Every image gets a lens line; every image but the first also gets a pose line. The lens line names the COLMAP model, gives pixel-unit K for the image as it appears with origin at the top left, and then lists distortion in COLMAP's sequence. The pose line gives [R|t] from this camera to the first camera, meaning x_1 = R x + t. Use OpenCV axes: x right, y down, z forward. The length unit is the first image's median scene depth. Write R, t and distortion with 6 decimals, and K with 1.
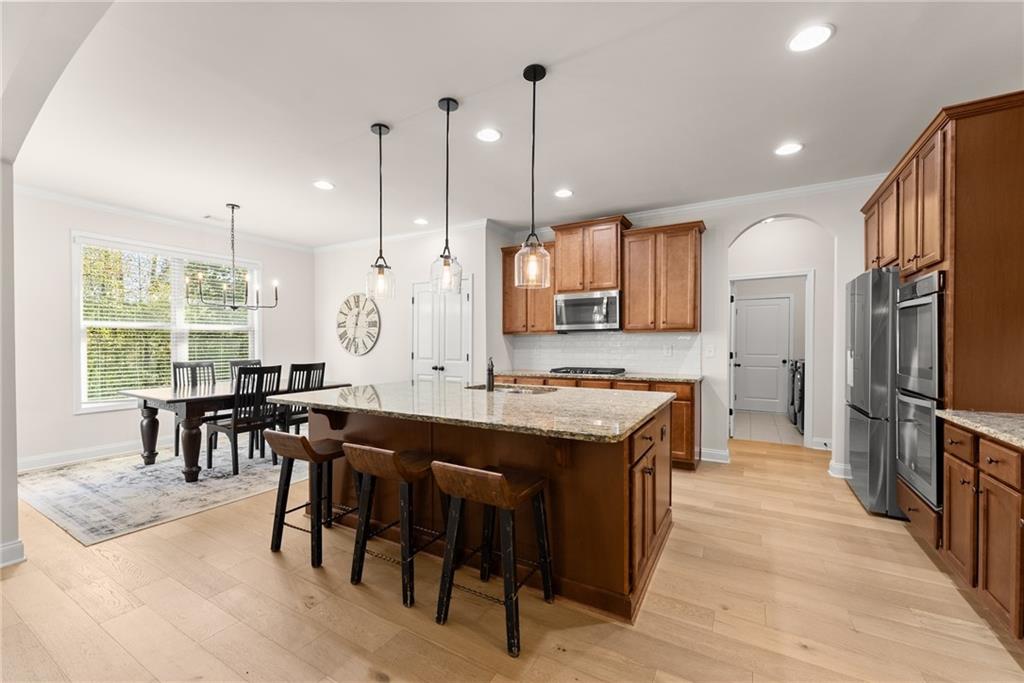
lens RADIAL K [[415.5, 0, 503.3], [0, 415.5, 350.0], [0, 0, 1]] dist [0.004079, -0.000949]
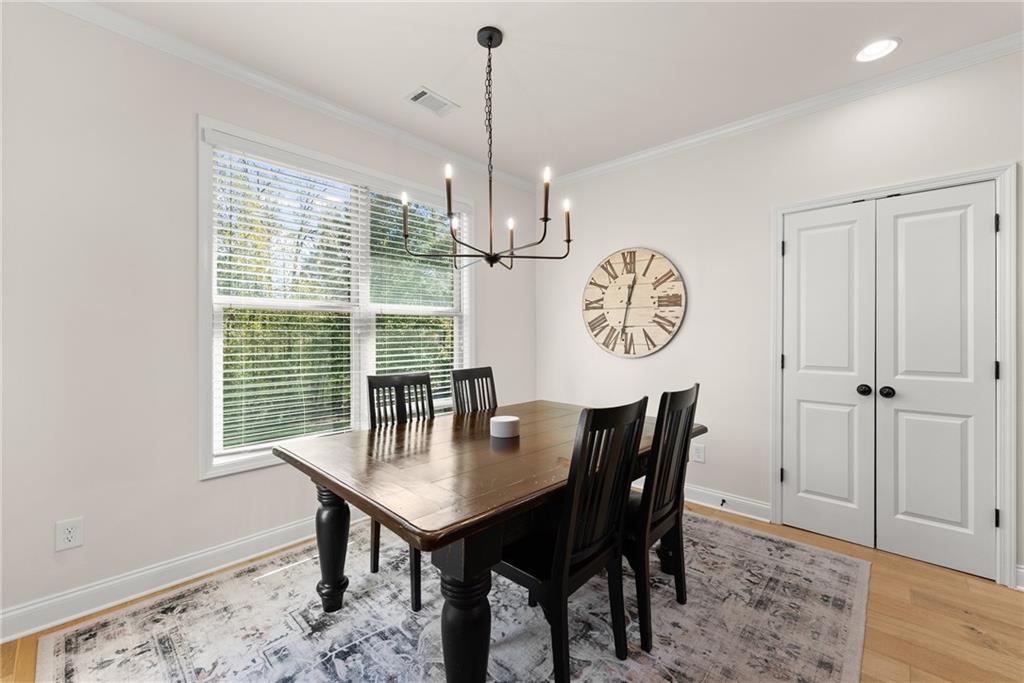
lens RADIAL K [[415.5, 0, 505.3], [0, 415.5, 334.8], [0, 0, 1]] dist [0.004079, -0.000949]
pose [[0.974208, -0.004578, -0.225606, -0.532134], [0.000719, 0.999852, -0.017185, -0.011688], [0.225652, 0.016580, 0.974067, 0.565074]]
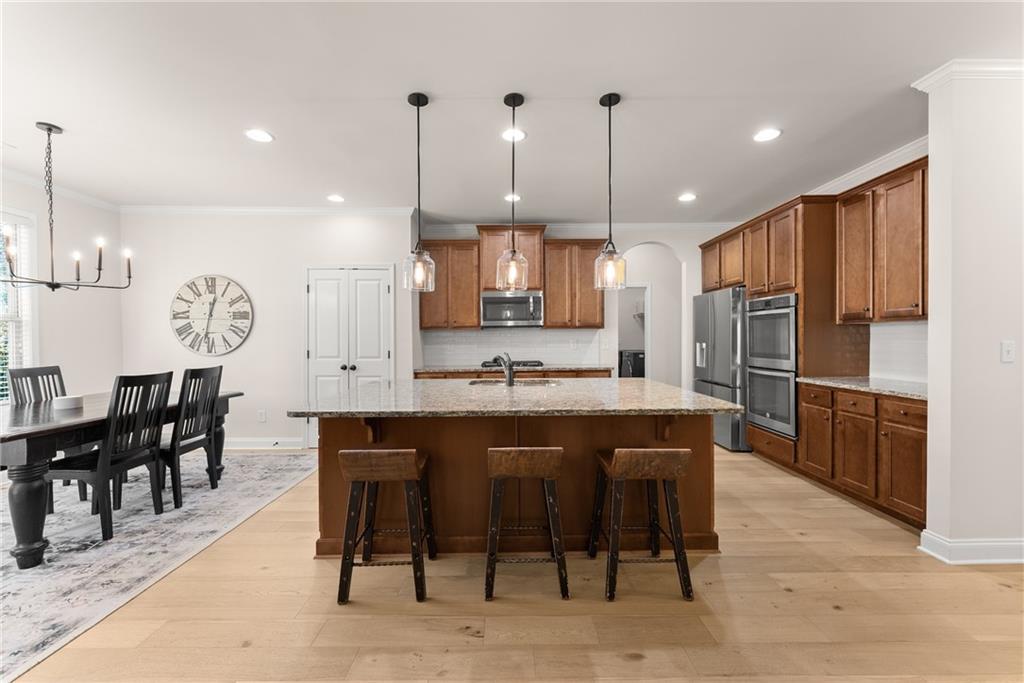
lens RADIAL K [[415.5, 0, 511.2], [0, 415.5, 343.5], [0, 0, 1]] dist [0.004079, -0.000949]
pose [[0.857298, -0.011131, 0.514700, -0.374659], [0.013044, 0.999915, -0.000103, -0.003306], [-0.514655, 0.006802, 0.857370, 0.085244]]
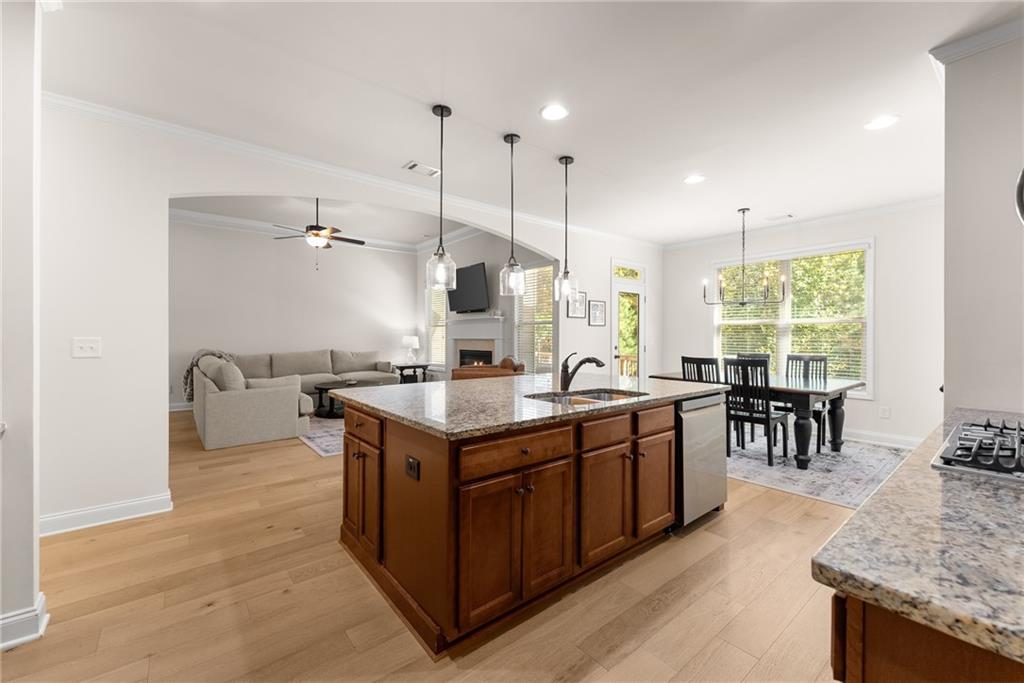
lens RADIAL K [[415.5, 0, 516.3], [0, 415.5, 339.2], [0, 0, 1]] dist [0.004079, -0.000949]
pose [[-0.342333, 0.007414, -0.939549, 0.571004], [-0.015979, 0.999778, 0.013711, -0.015815], [0.939443, 0.019707, -0.342139, 0.821462]]
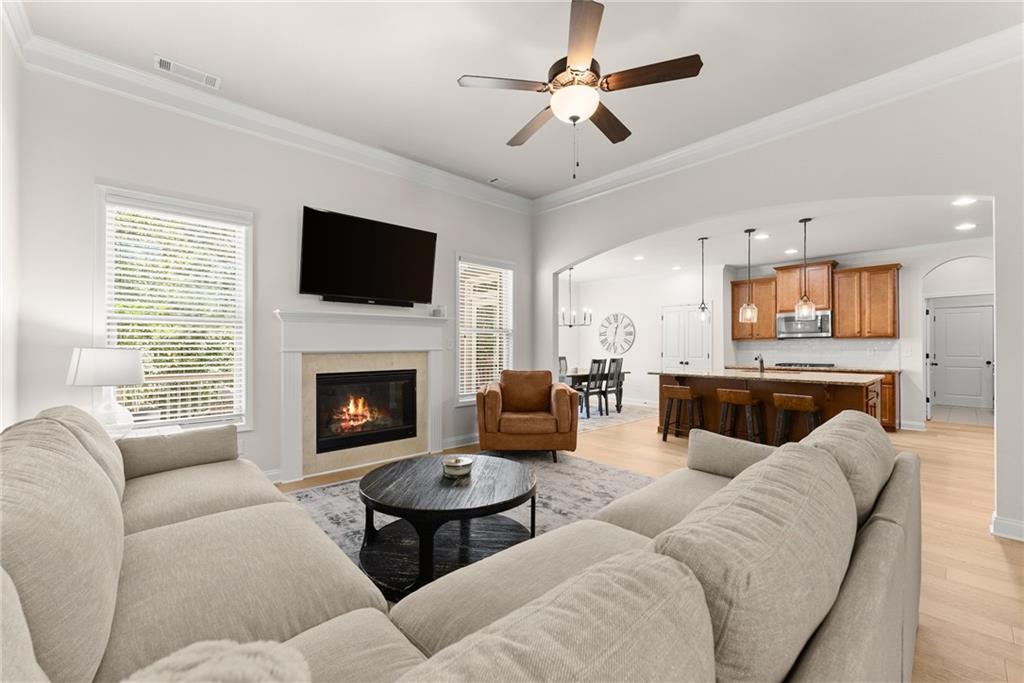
lens RADIAL K [[415.5, 0, 512.5], [0, 415.5, 343.3], [0, 0, 1]] dist [0.004079, -0.000949]
pose [[0.957665, -0.002216, -0.287876, -0.379458], [-0.004098, 0.999764, -0.021329, 0.008927], [0.287855, 0.021605, 0.957430, -0.741373]]
